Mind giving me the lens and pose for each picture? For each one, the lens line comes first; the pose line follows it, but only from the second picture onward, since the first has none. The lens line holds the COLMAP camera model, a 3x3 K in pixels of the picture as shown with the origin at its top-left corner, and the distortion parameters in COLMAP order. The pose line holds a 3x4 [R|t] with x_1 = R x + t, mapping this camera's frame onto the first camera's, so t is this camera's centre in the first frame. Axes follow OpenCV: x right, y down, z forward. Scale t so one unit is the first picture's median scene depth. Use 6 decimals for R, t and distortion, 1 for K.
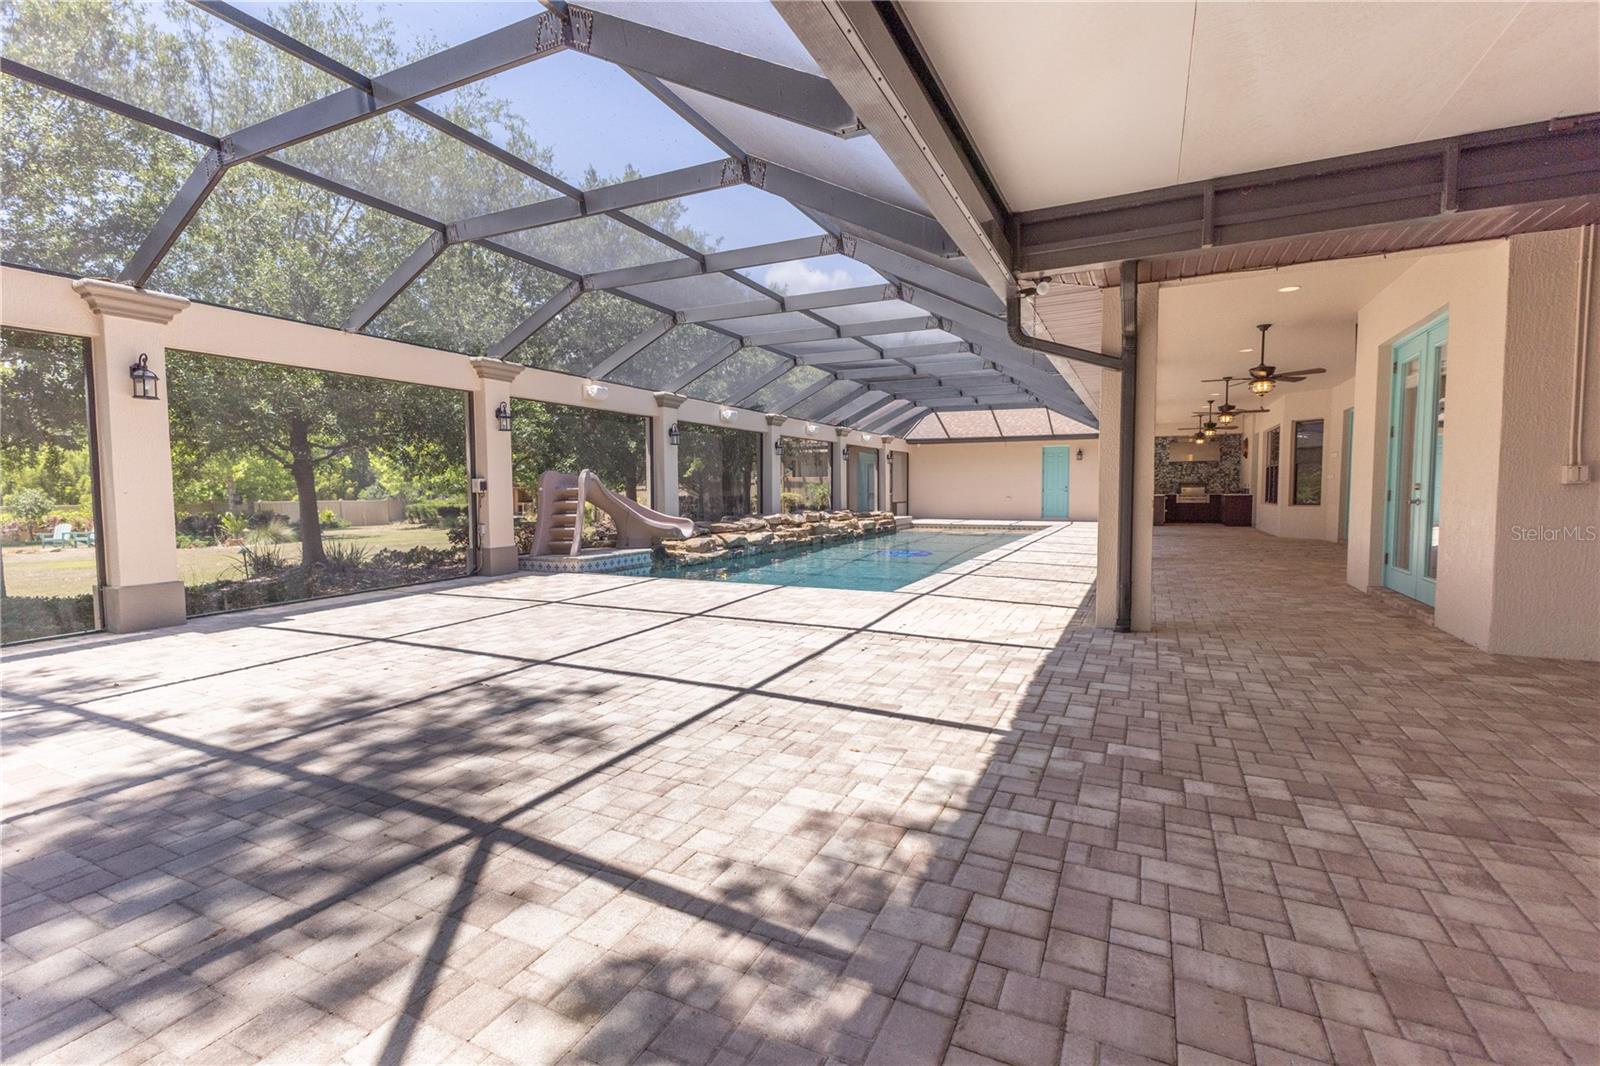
lens RADIAL K [[694.5, 0, 800.7], [0, 694.5, 525.6], [0, 0, 1]] dist [0.015057, -0.000996]
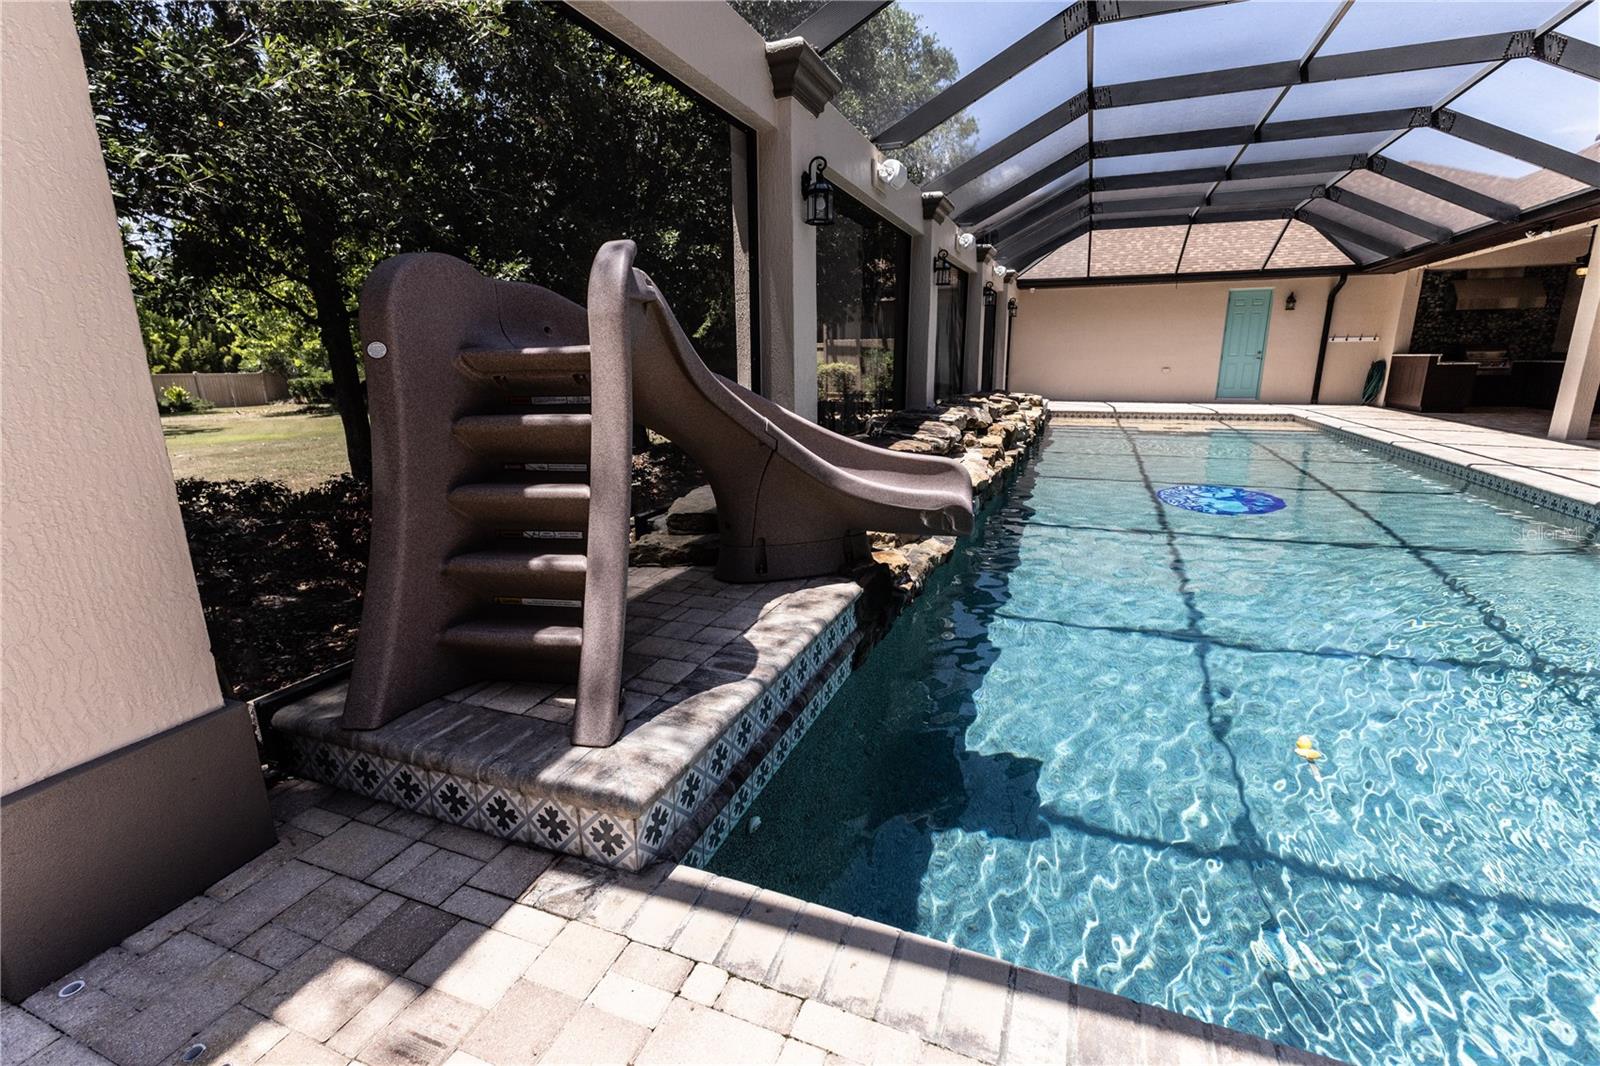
lens RADIAL K [[694.5, 0, 801.5], [0, 694.5, 520.6], [0, 0, 1]] dist [0.015057, -0.000996]
pose [[0.996983, -0.020455, 0.074871, -0.127676], [0.006974, 0.984353, 0.176067, -0.018532], [-0.077301, -0.175014, 0.981527, 0.368998]]
